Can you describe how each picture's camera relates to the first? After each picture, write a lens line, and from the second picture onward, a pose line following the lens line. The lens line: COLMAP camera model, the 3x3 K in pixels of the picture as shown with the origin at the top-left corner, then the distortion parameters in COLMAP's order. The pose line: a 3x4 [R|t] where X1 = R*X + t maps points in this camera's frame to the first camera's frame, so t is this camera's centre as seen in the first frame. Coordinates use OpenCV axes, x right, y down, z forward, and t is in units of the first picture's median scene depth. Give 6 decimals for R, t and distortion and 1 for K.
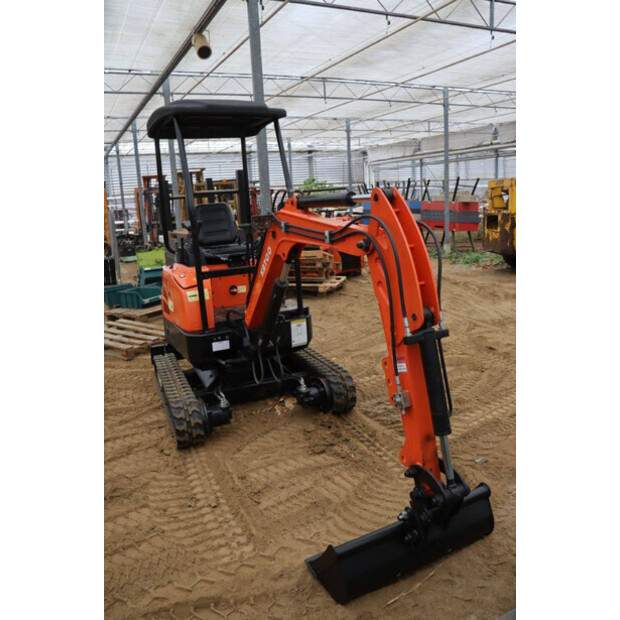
lens RADIAL K [[506.6, 0, 311.5], [0, 506.6, 308.7], [0, 0, 1]] dist [-0.137837, 0.093869]
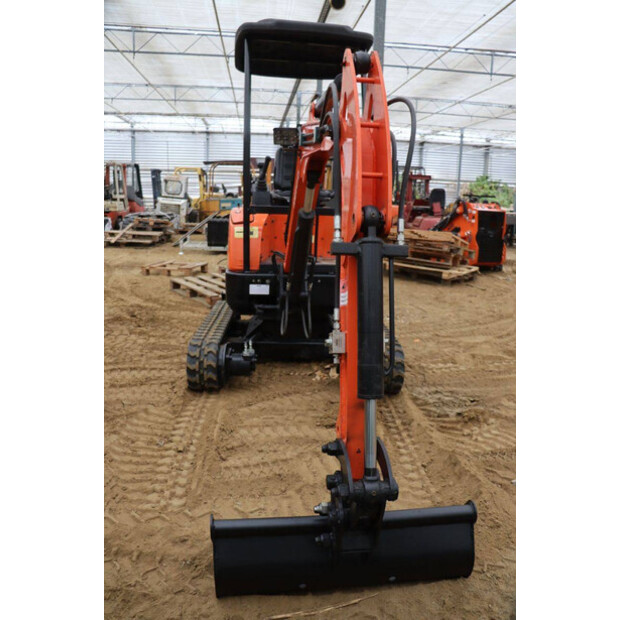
lens RADIAL K [[506.6, 0, 309.5], [0, 506.6, 306.8], [0, 0, 1]] dist [-0.137837, 0.093869]
pose [[0.936304, 0.154207, -0.315524, 0.200348], [-0.152753, 0.987824, 0.029495, 0.065220], [0.316230, 0.020581, 0.948459, 0.176191]]
